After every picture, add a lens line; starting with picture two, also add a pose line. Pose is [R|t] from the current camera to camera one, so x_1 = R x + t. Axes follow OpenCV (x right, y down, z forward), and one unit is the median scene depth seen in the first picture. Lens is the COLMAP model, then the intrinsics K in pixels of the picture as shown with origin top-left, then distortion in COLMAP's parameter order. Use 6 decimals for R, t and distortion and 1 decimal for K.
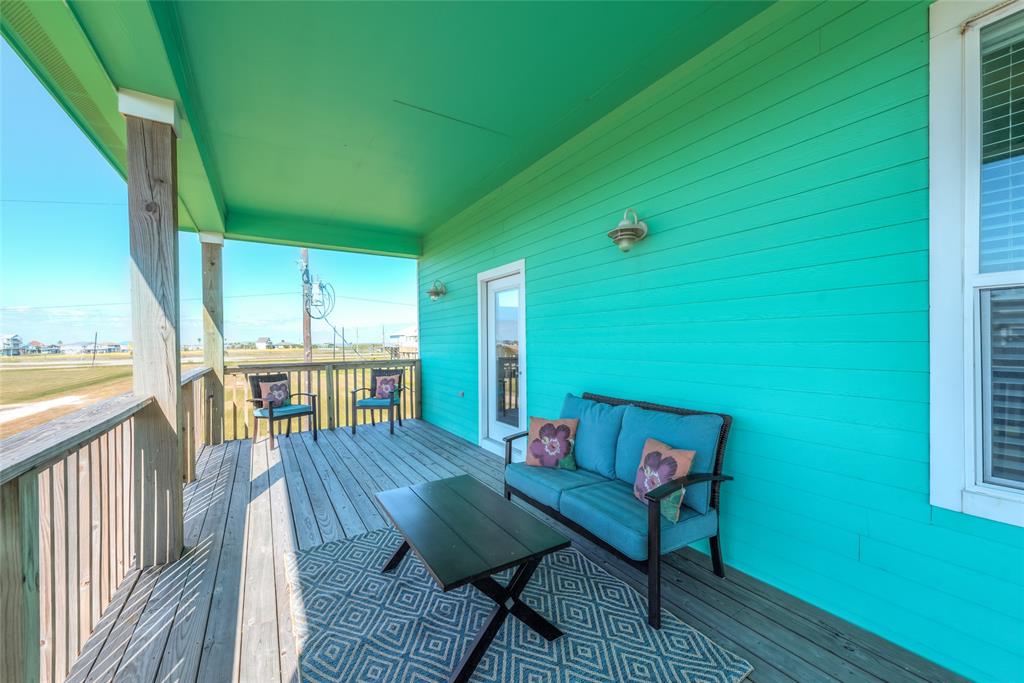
lens RADIAL K [[398.8, 0, 518.7], [0, 398.8, 346.0], [0, 0, 1]] dist [-0.000292, -0.000045]
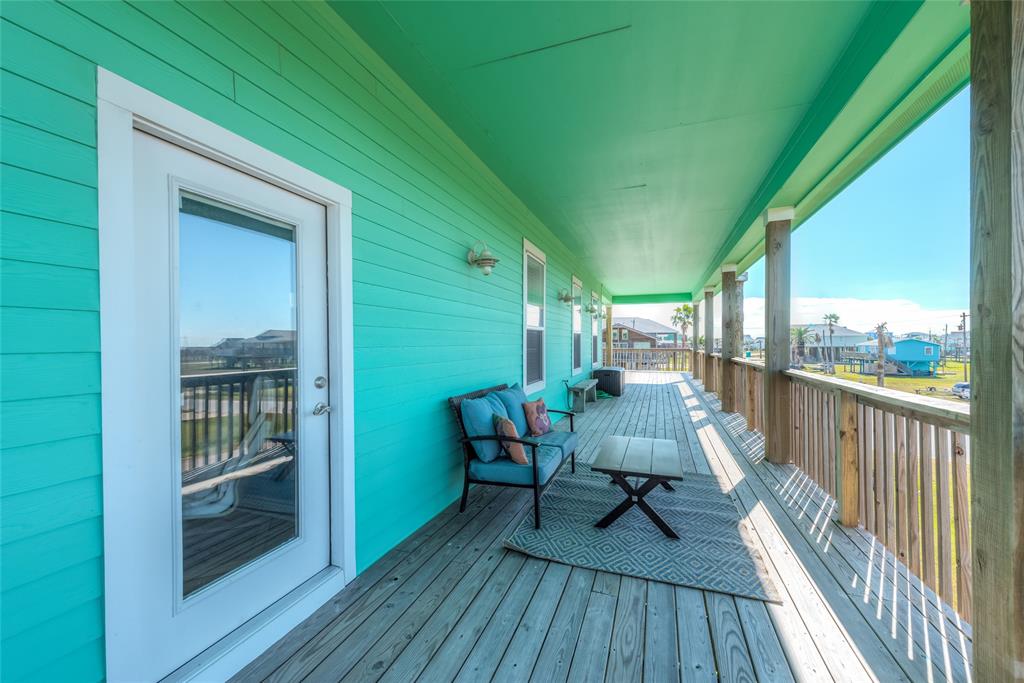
lens RADIAL K [[398.8, 0, 516.8], [0, 398.8, 342.0], [0, 0, 1]] dist [-0.000292, -0.000045]
pose [[-0.607888, 0.013116, 0.793915, -0.627752], [0.015490, 0.999869, -0.004658, -0.009864], [-0.793872, 0.009466, -0.608011, 1.326607]]
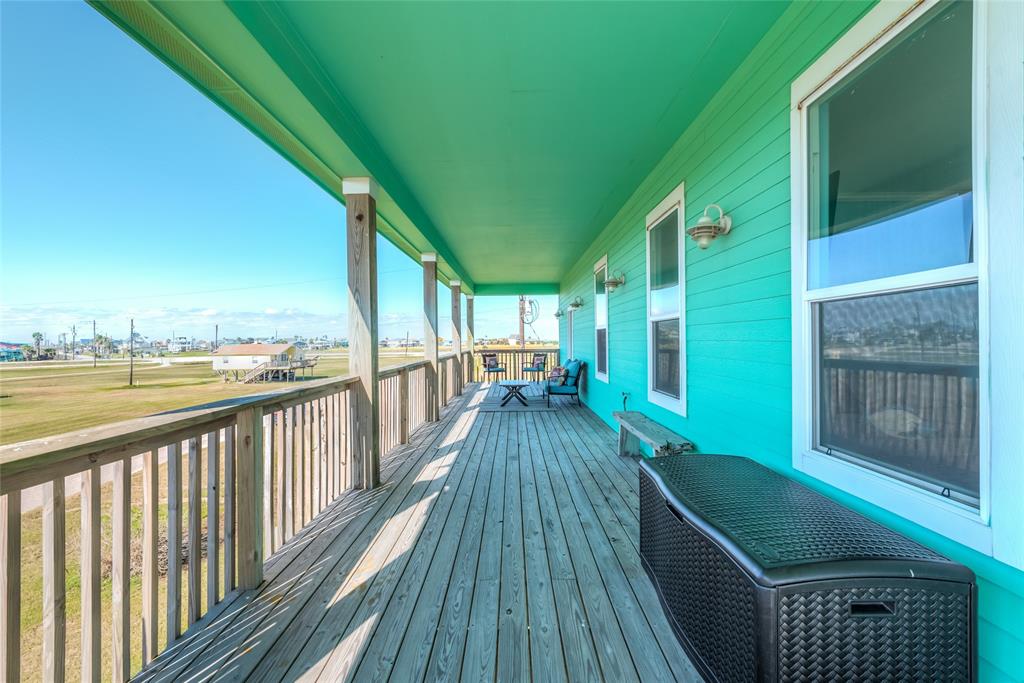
lens RADIAL K [[451.9, 0, 517.8], [0, 451.9, 338.0], [0, 0, 1]] dist [-0.002696, -0.000754]
pose [[0.844369, -0.002682, -0.535756, 0.896758], [-0.002336, 0.999960, -0.008686, 0.001299], [0.535757, 0.008586, 0.844328, -1.100858]]
